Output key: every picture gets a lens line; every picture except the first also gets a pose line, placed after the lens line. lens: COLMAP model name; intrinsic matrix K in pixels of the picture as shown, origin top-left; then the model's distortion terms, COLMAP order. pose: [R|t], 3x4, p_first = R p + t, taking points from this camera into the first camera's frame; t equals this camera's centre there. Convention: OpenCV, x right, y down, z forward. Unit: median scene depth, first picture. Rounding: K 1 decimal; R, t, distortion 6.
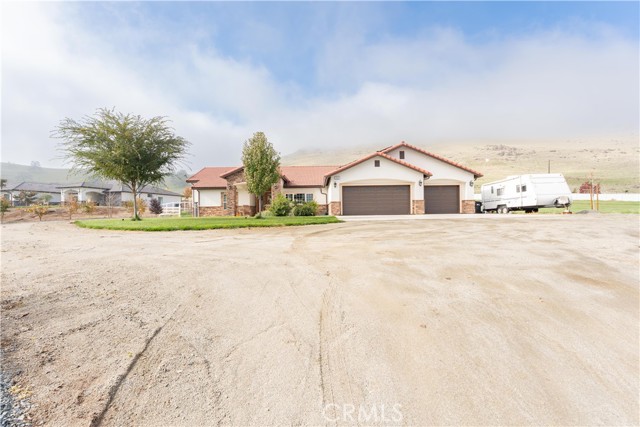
lens RADIAL K [[302.2, 0, 318.8], [0, 302.2, 215.5], [0, 0, 1]] dist [0.007243, 0.000415]
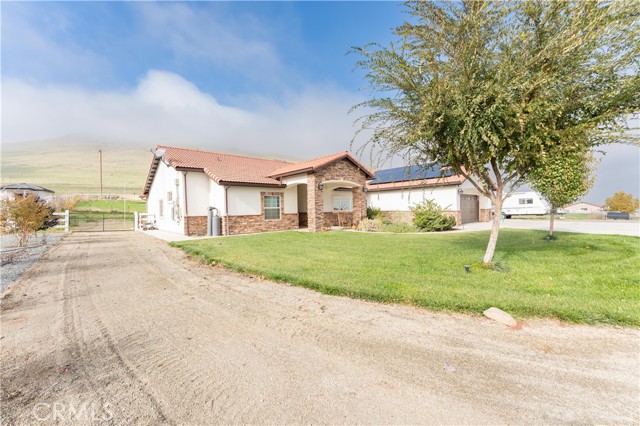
lens RADIAL K [[251.5, 0, 321.4], [0, 251.5, 210.4], [0, 0, 1]] dist [0.002485, -0.000052]
pose [[0.750122, -0.002917, 0.661293, -0.741252], [0.010761, 0.999912, -0.007797, -0.043288], [-0.661212, 0.012965, 0.750087, 0.679967]]
